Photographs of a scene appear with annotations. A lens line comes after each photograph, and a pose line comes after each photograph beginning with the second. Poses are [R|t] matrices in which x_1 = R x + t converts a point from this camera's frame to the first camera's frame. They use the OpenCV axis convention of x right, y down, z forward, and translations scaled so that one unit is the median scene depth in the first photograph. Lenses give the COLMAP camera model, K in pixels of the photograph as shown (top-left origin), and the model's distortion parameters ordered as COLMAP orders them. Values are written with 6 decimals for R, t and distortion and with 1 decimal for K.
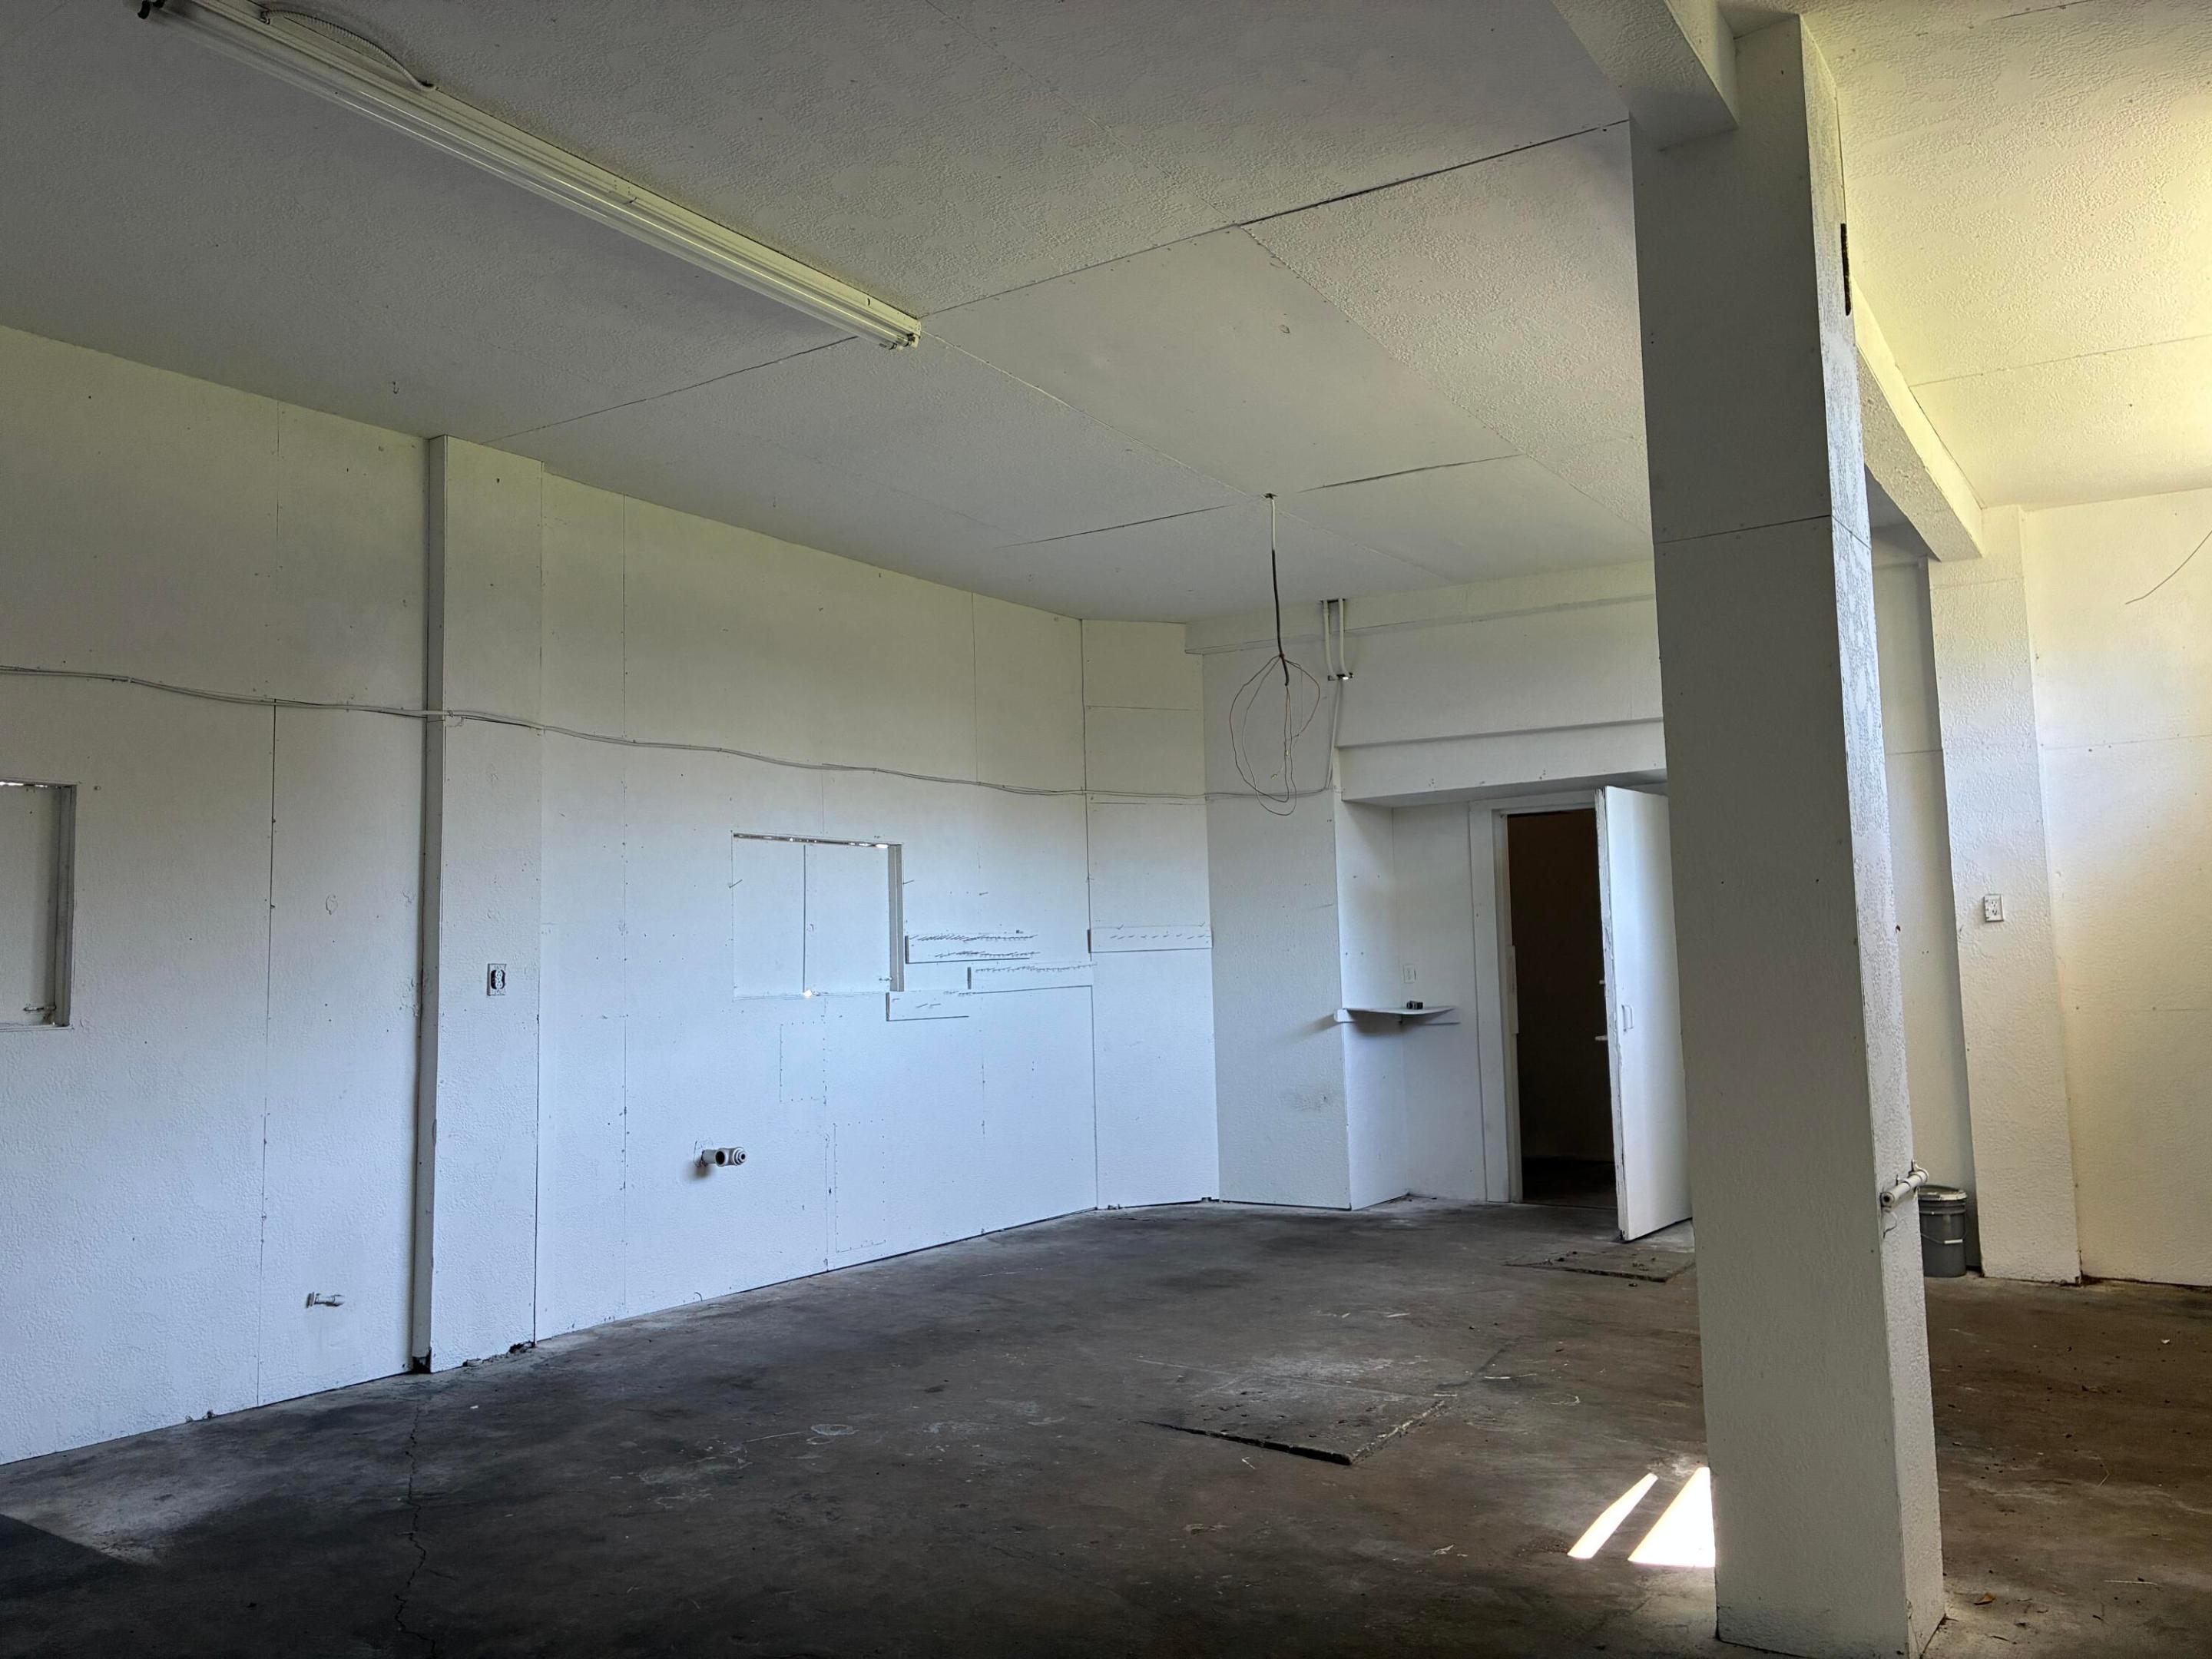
lens RADIAL K [[1689.2, 0, 1090.4], [0, 1689.2, 823.8], [0, 0, 1]] dist [0.025103, -0.034491]
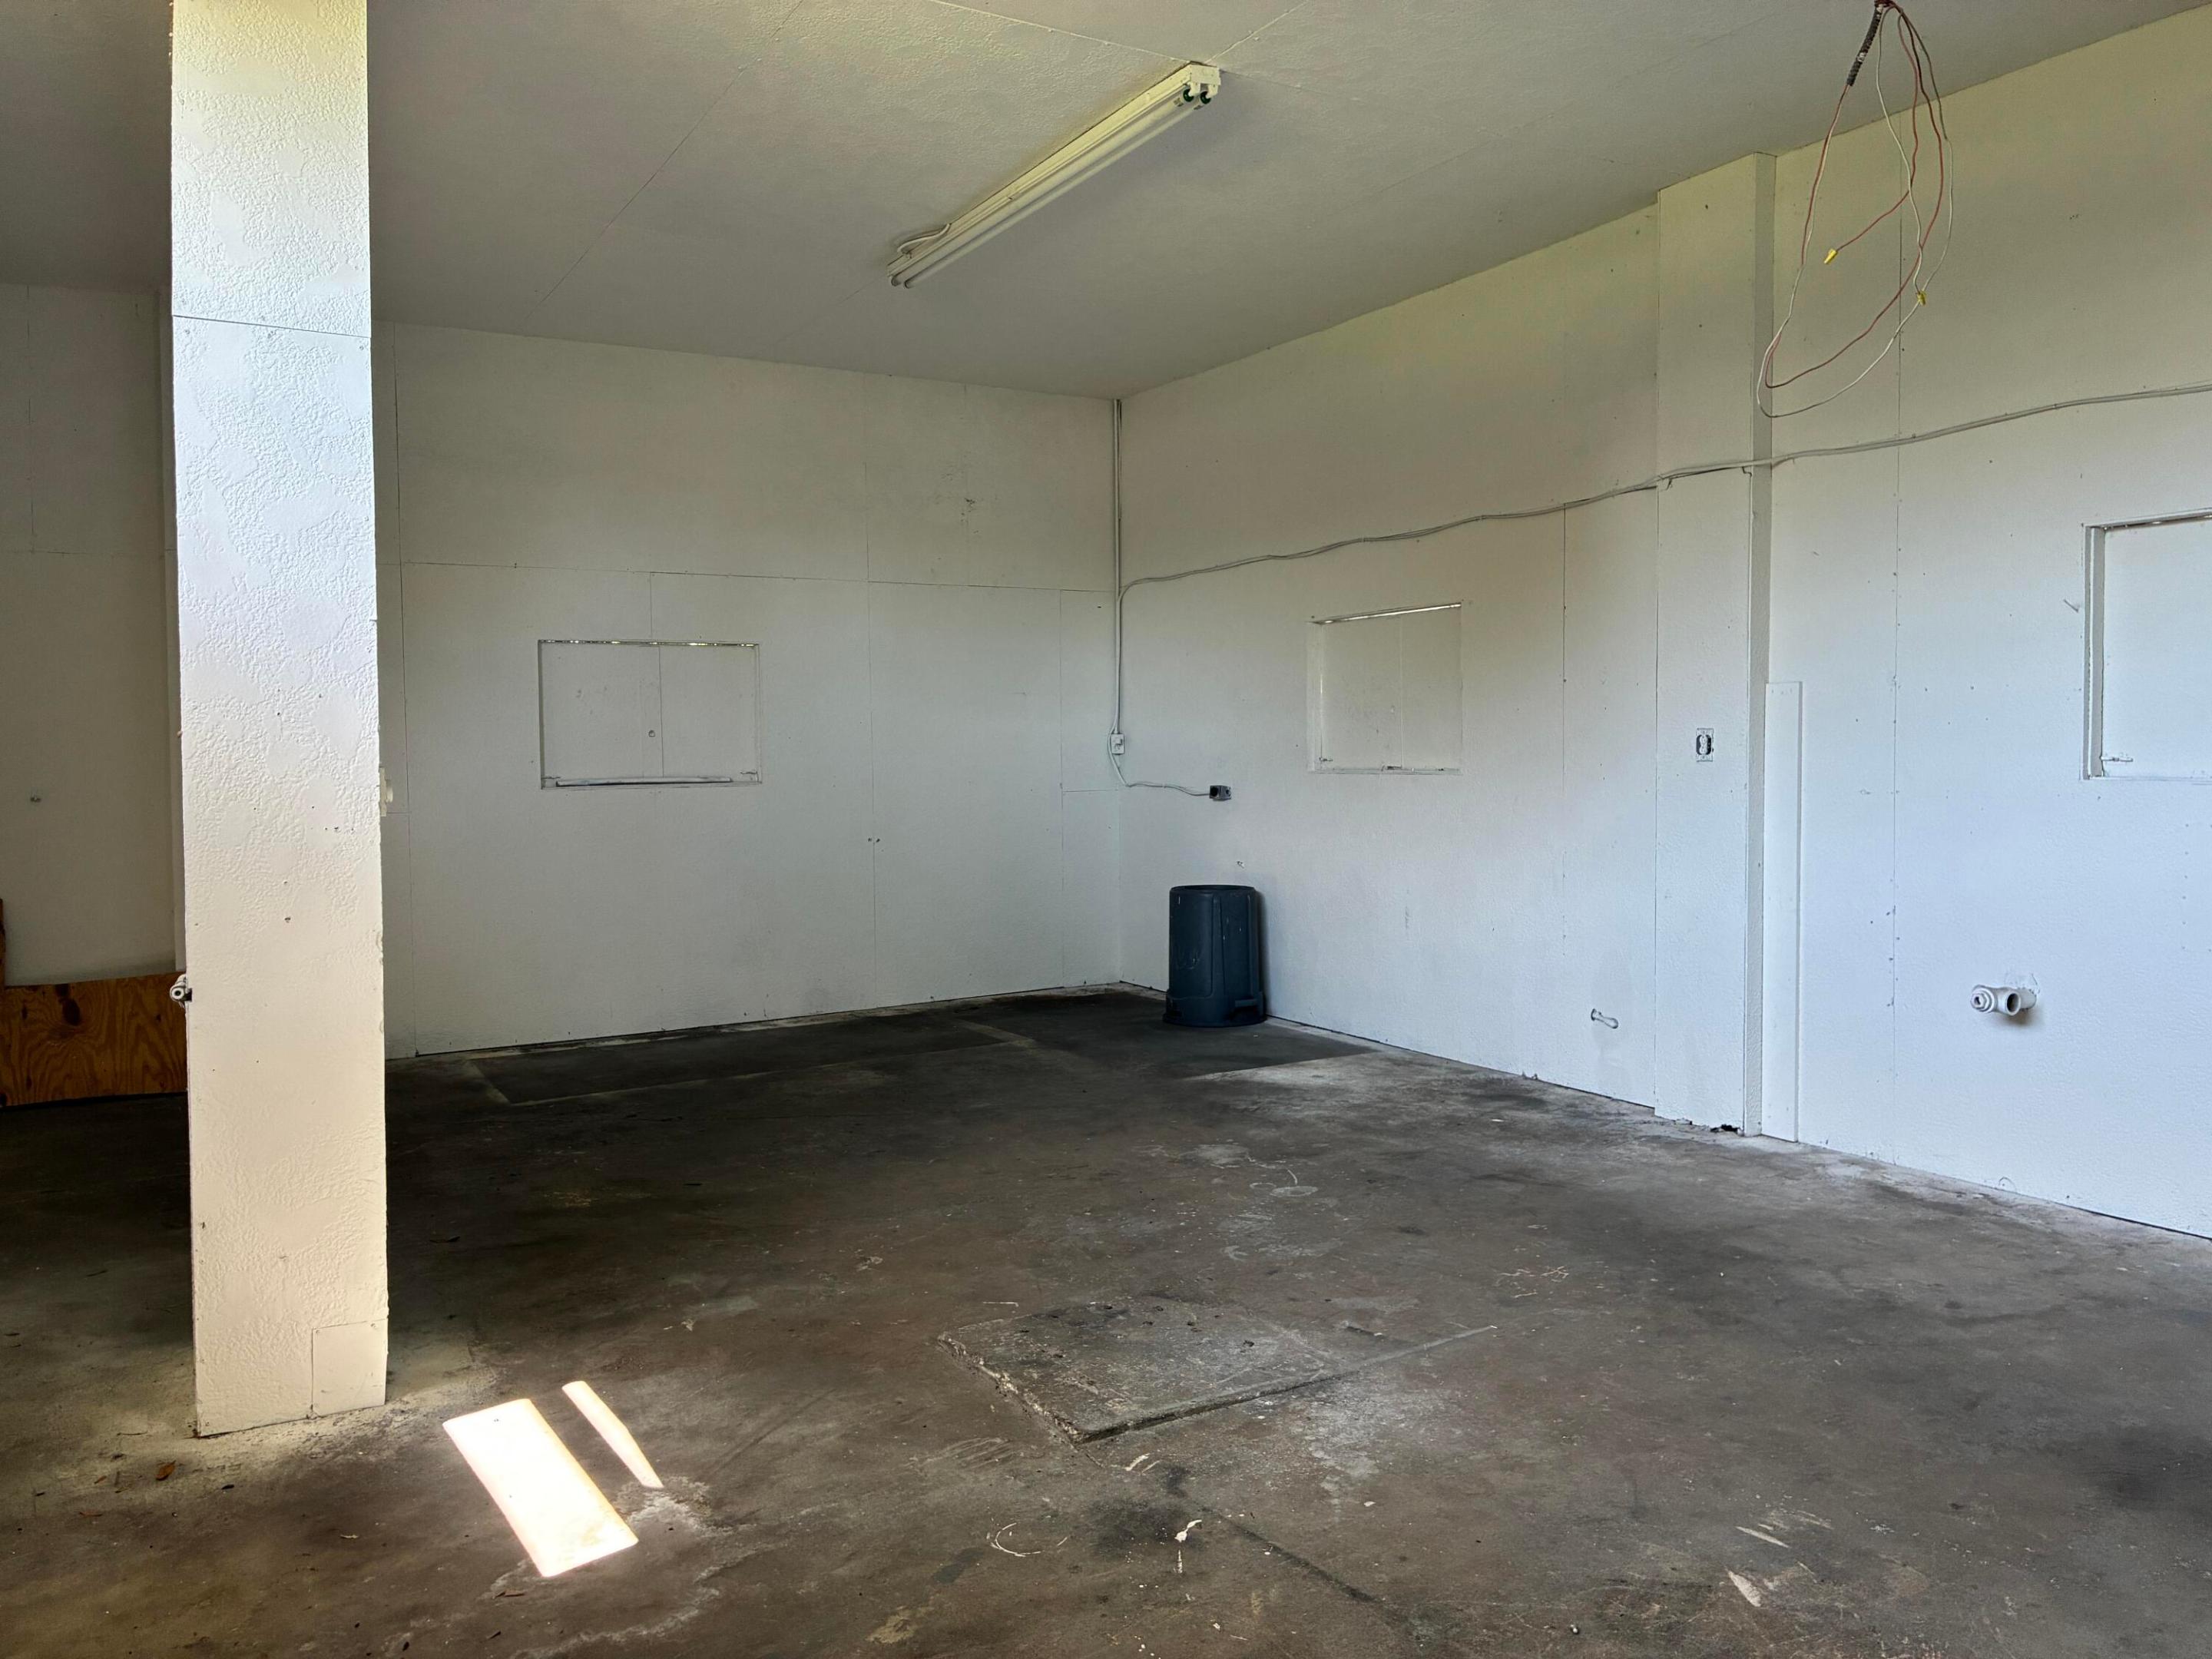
lens RADIAL K [[1689.2, 0, 1093.6], [0, 1689.2, 831.3], [0, 0, 1]] dist [0.025103, -0.034491]
pose [[-0.445315, 0.071733, -0.892496, 1.007662], [0.084425, 0.995709, 0.037905, 0.117055], [0.891385, -0.058469, -0.449461, 1.726391]]
